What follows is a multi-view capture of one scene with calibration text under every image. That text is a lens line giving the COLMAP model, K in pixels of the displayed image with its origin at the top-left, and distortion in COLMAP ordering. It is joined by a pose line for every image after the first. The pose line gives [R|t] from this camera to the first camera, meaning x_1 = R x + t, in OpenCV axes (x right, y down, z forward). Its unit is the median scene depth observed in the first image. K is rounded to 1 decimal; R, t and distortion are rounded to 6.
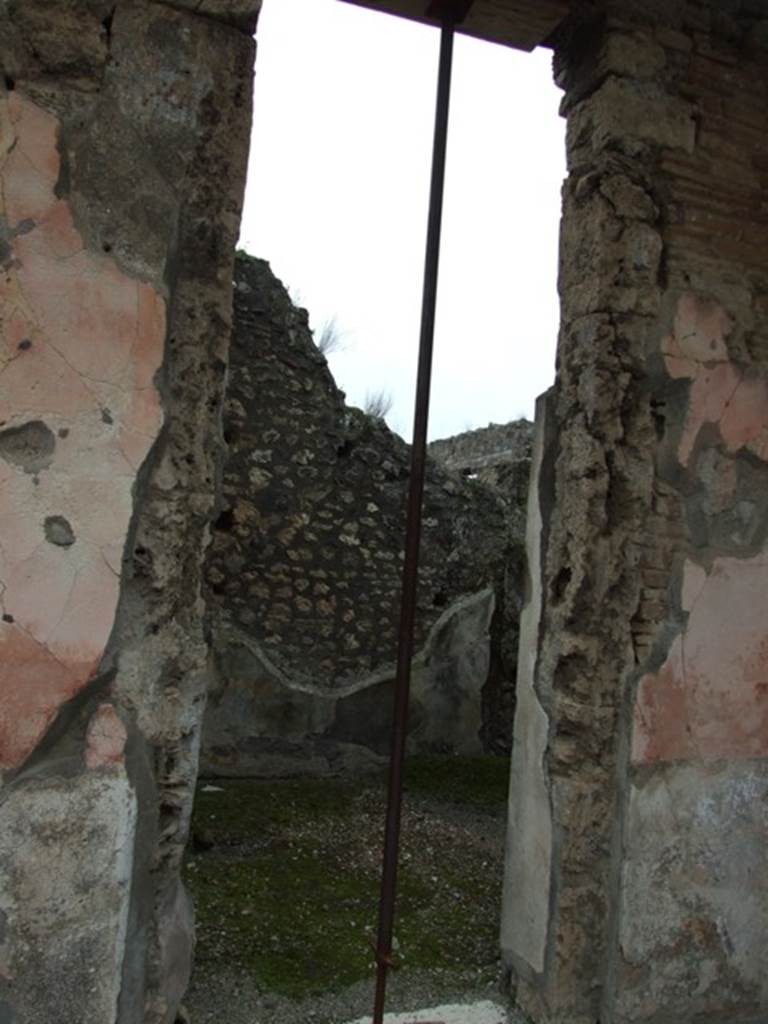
lens RADIAL K [[805.2, 0, 381.5], [0, 805.2, 513.4], [0, 0, 1]] dist [-0.063992, 0.051309]
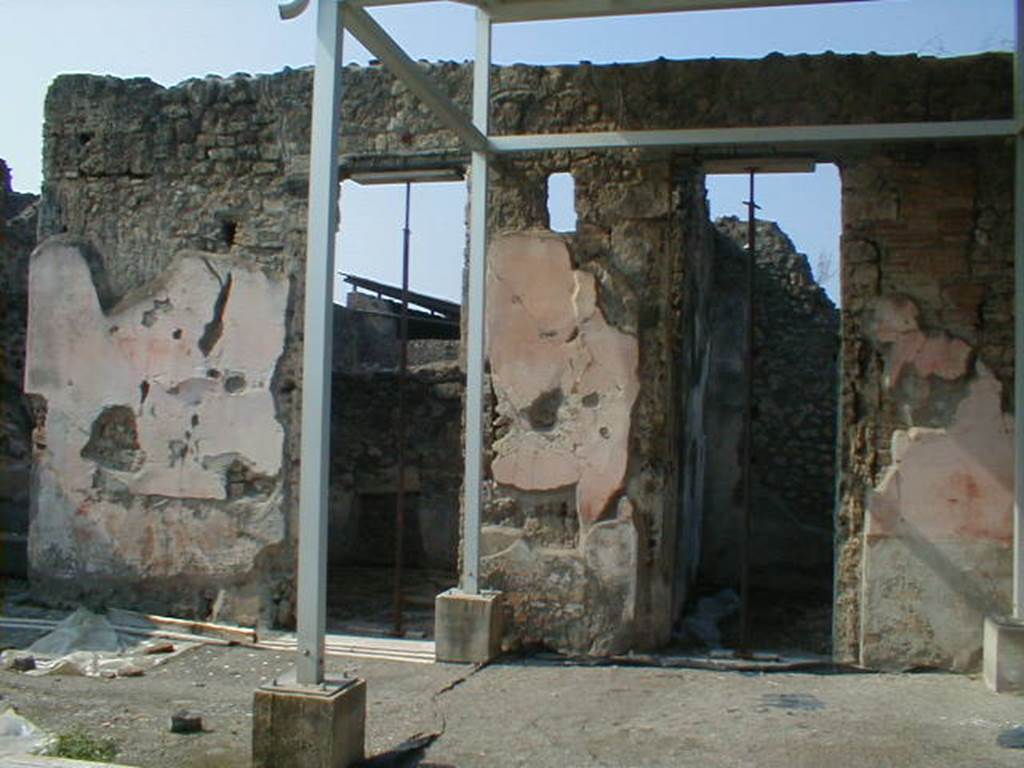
lens RADIAL K [[1256.1, 0, 517.8], [0, 1256.1, 379.6], [0, 0, 1]] dist [-0.162821, 0.000000]
pose [[0.833224, -0.055005, -0.550193, 1.308137], [0.061646, 0.998077, -0.006425, -0.114834], [0.549488, -0.028564, 0.835013, -2.080904]]
